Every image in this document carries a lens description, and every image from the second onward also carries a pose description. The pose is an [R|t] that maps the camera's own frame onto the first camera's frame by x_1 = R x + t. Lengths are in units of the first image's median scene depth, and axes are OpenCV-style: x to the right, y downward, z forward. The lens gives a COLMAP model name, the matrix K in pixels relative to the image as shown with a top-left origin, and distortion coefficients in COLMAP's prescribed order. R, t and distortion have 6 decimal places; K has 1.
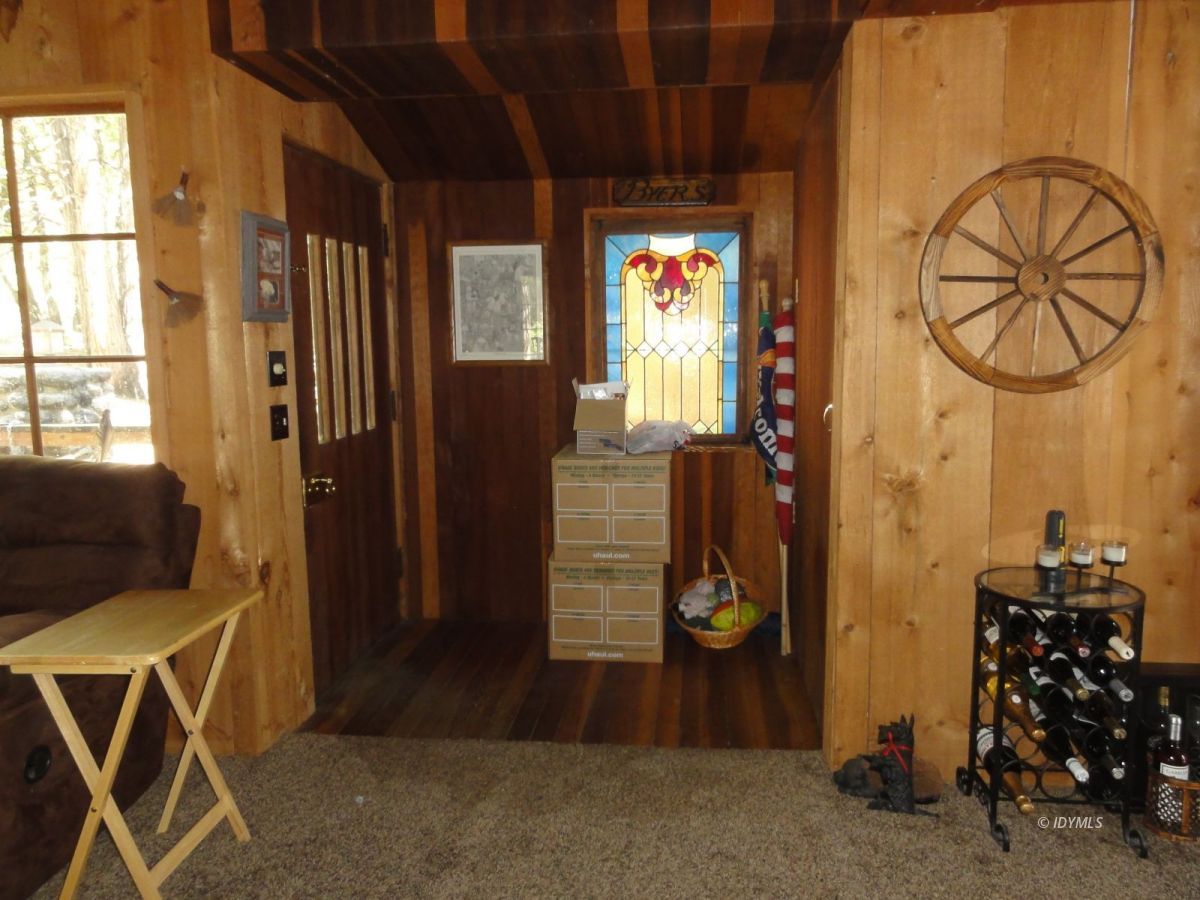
lens RADIAL K [[852.4, 0, 599.9], [0, 852.4, 448.6], [0, 0, 1]] dist [-0.000676, 0.000524]
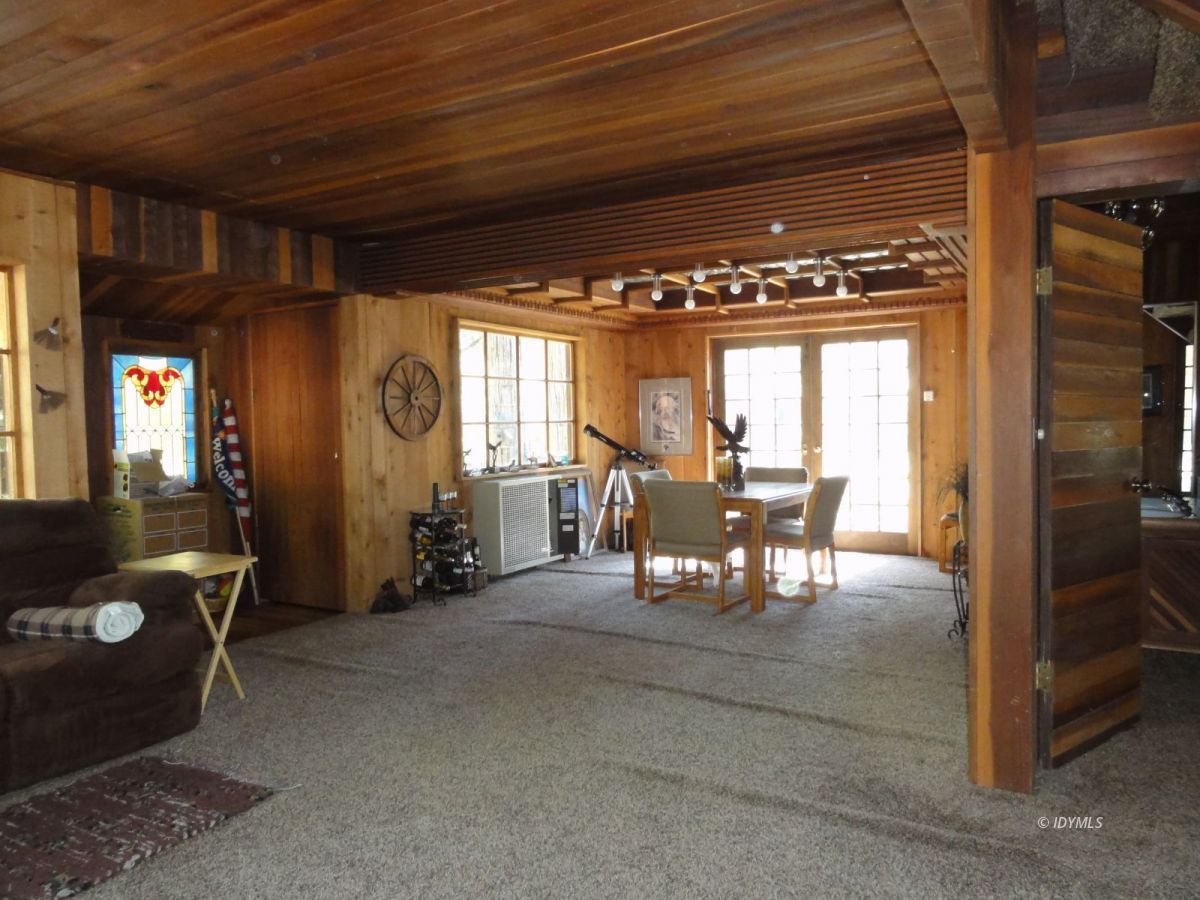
lens RADIAL K [[852.4, 0, 599.3], [0, 852.4, 449.9], [0, 0, 1]] dist [-0.000676, 0.000524]
pose [[0.417092, -0.030059, 0.908367, -1.101694], [0.127727, 0.991473, -0.025839, 0.067948], [-0.899844, 0.126800, 0.417375, -0.403274]]
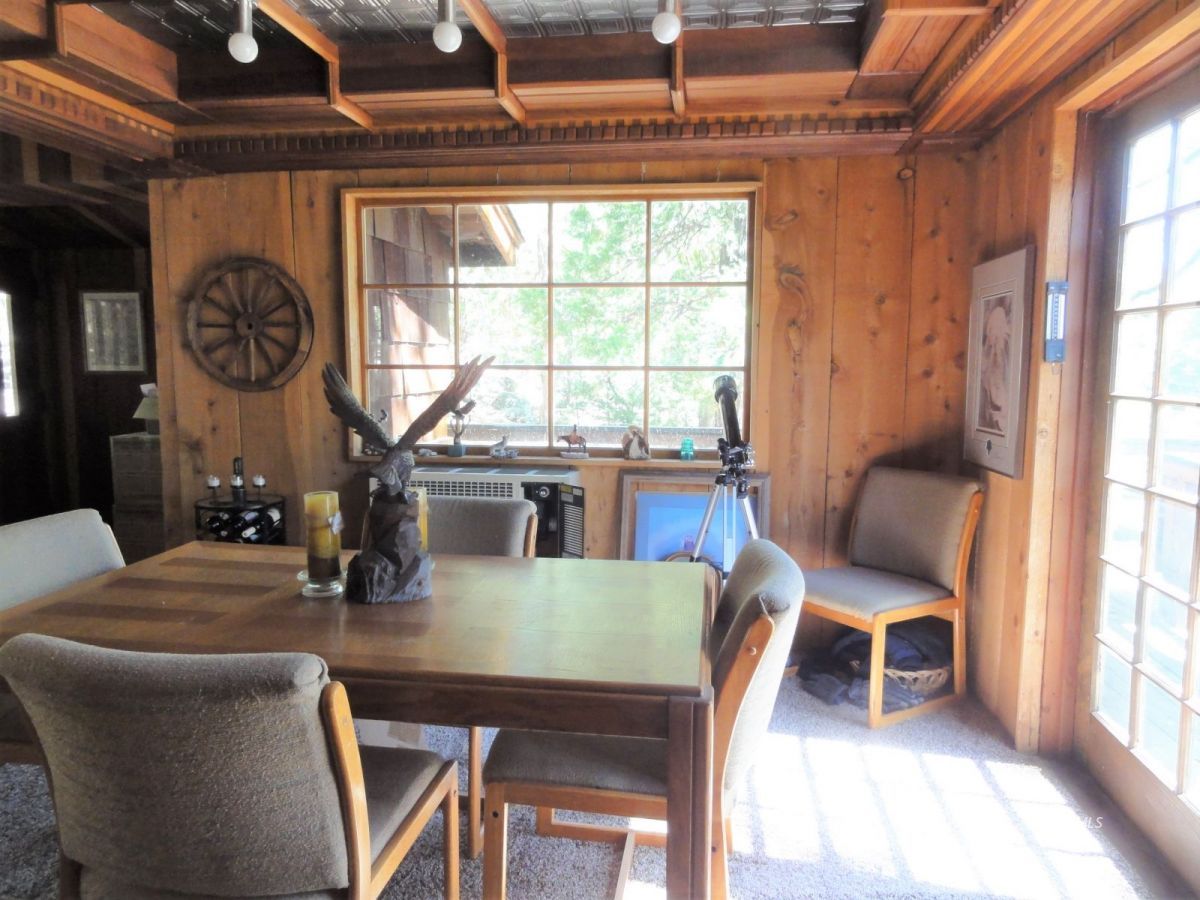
lens RADIAL K [[852.4, 0, 601.0], [0, 852.4, 449.9], [0, 0, 1]] dist [-0.000676, 0.000524]
pose [[0.999268, 0.015897, -0.034810, 0.857417], [-0.016549, 0.999691, -0.018523, 0.049616], [0.034504, 0.019085, 0.999222, -0.473475]]
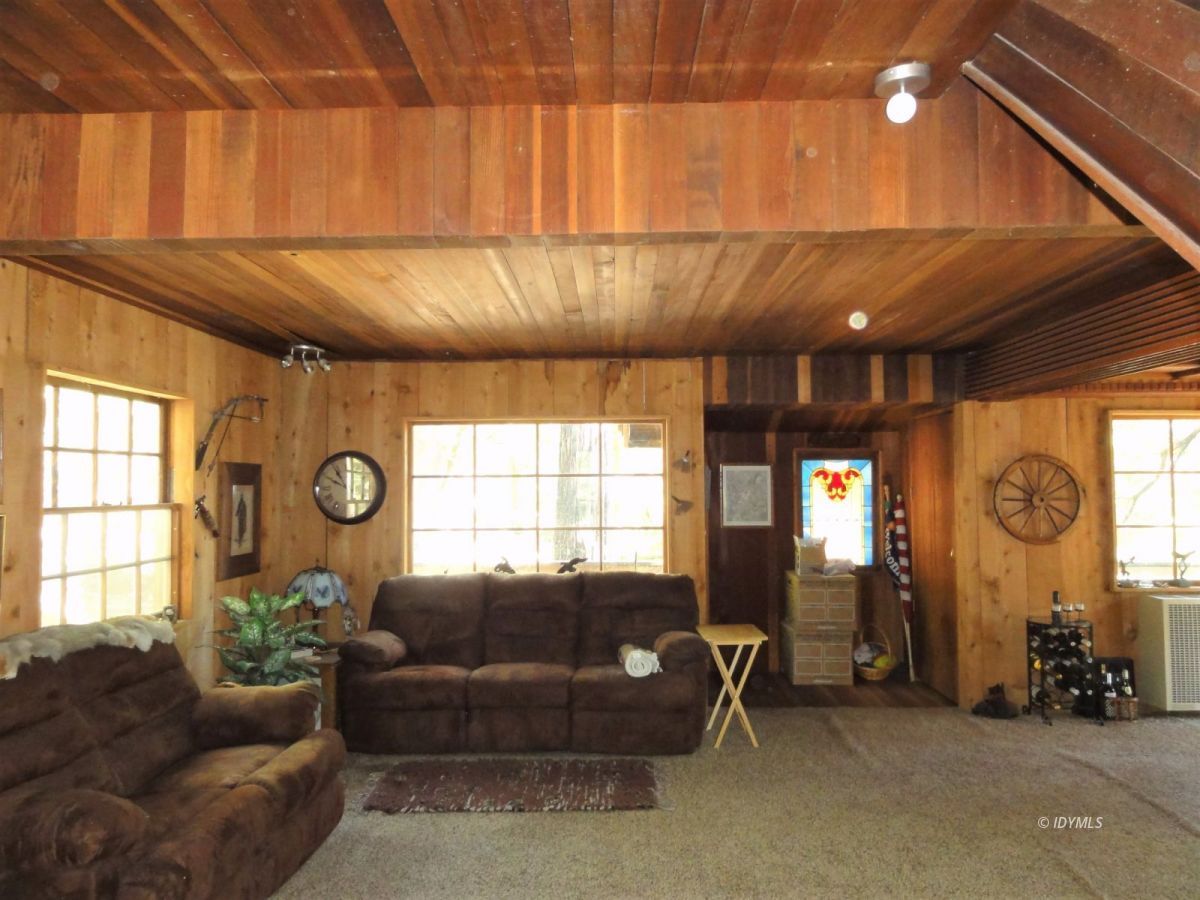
lens RADIAL K [[852.4, 0, 599.8], [0, 852.4, 443.9], [0, 0, 1]] dist [-0.000676, 0.000524]
pose [[0.997007, 0.010605, 0.076575, -0.660375], [0.002940, 0.984627, -0.174646, 0.051543], [-0.077250, 0.174348, 0.981649, -0.950814]]
